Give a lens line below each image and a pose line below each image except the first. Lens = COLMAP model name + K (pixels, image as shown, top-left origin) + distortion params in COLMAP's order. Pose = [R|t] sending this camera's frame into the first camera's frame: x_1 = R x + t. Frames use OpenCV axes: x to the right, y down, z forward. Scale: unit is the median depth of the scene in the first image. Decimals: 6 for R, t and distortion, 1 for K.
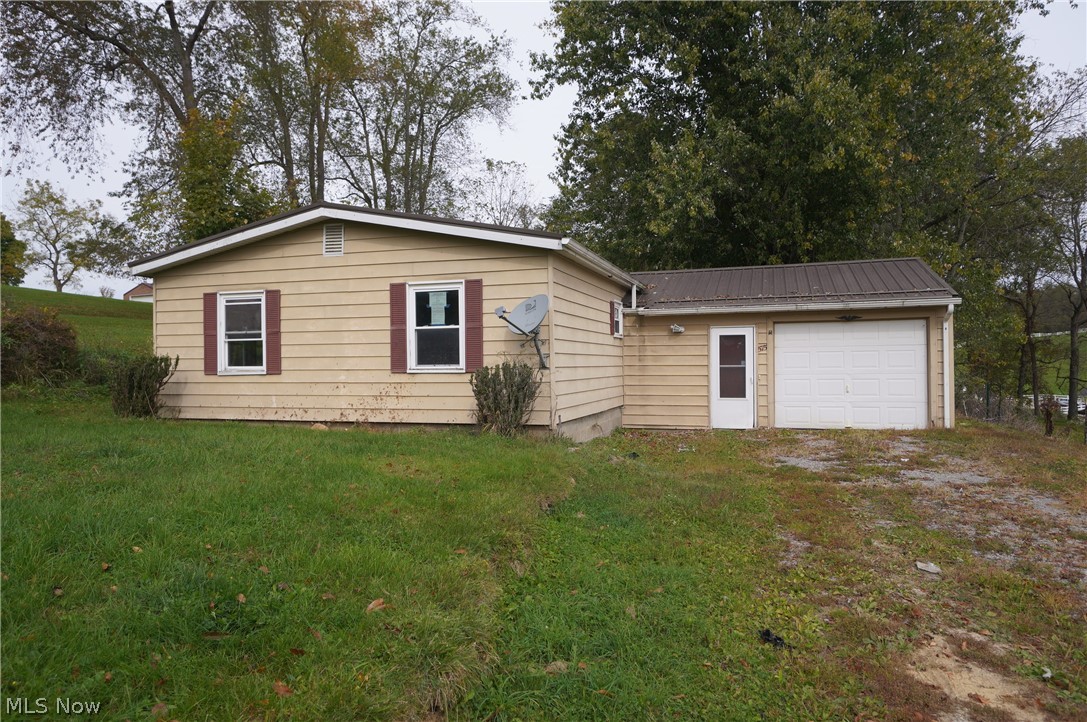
lens RADIAL K [[705.6, 0, 538.1], [0, 705.6, 360.2], [0, 0, 1]] dist [0.001043, -0.002674]
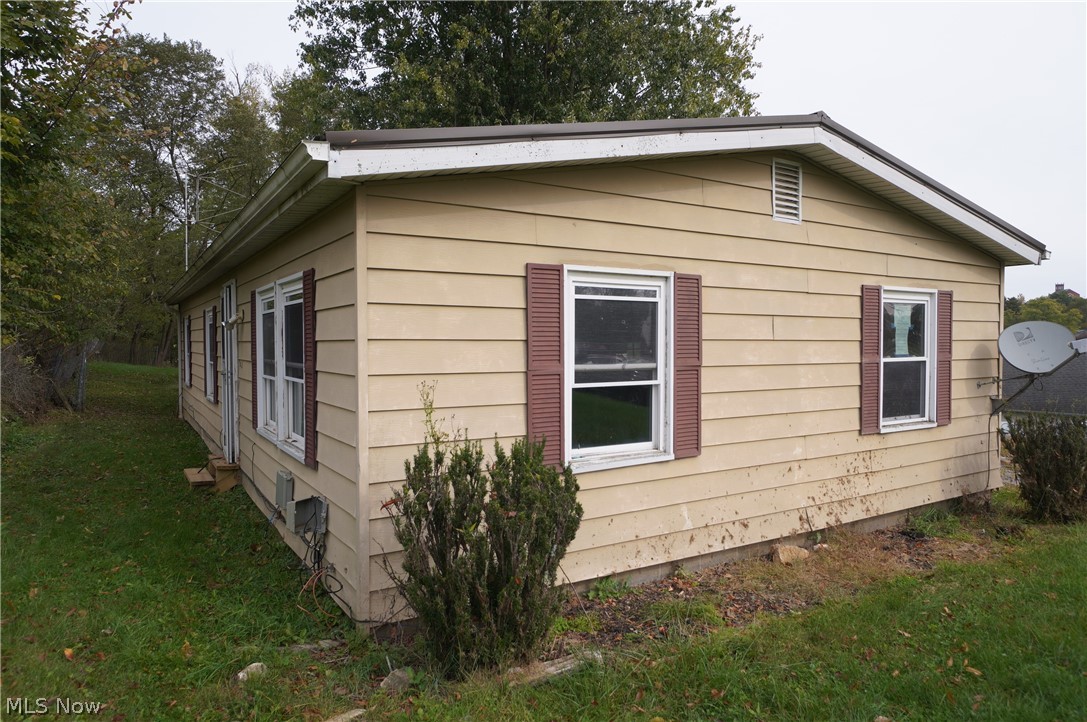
lens RADIAL K [[696.5, 0, 541.3], [0, 696.5, 359.6], [0, 0, 1]] dist [0.002460, -0.001282]
pose [[0.645766, -0.008719, 0.763486, -0.758101], [-0.004998, 0.999865, 0.015645, -0.049141], [-0.763519, -0.013919, 0.645635, 0.754415]]
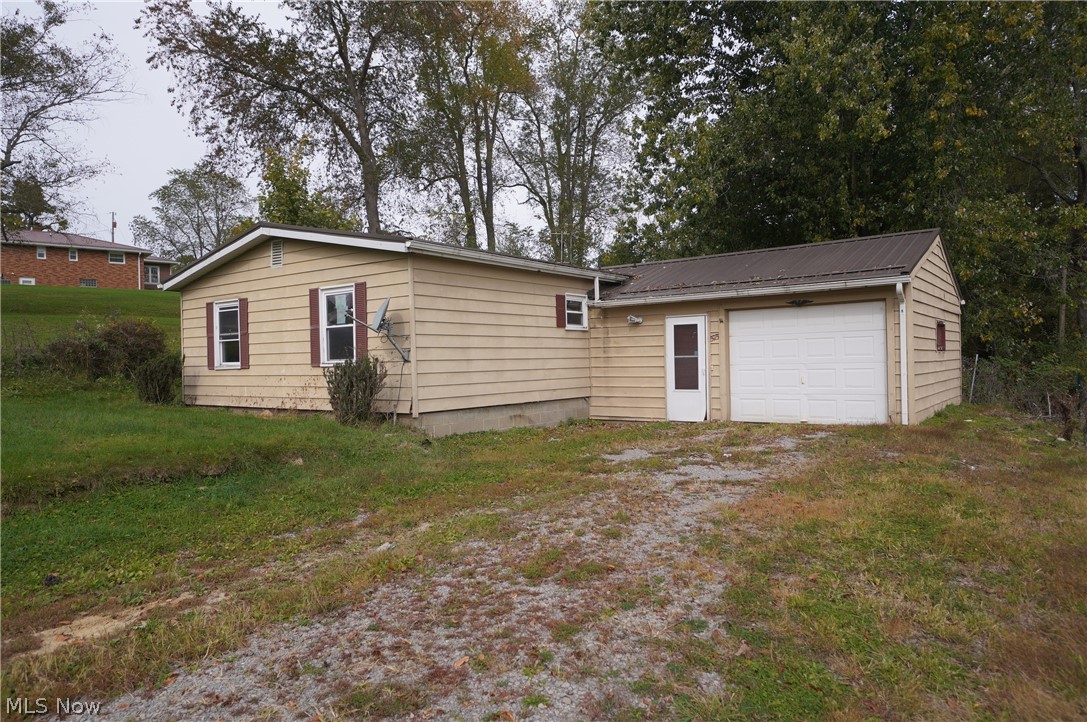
lens RADIAL K [[696.5, 0, 549.2], [0, 696.5, 364.4], [0, 0, 1]] dist [0.002460, -0.001282]
pose [[0.948401, -0.009272, -0.316937, 0.474229], [0.014416, 0.999800, 0.013890, 0.003686], [0.316744, -0.017742, 0.948345, 0.040664]]
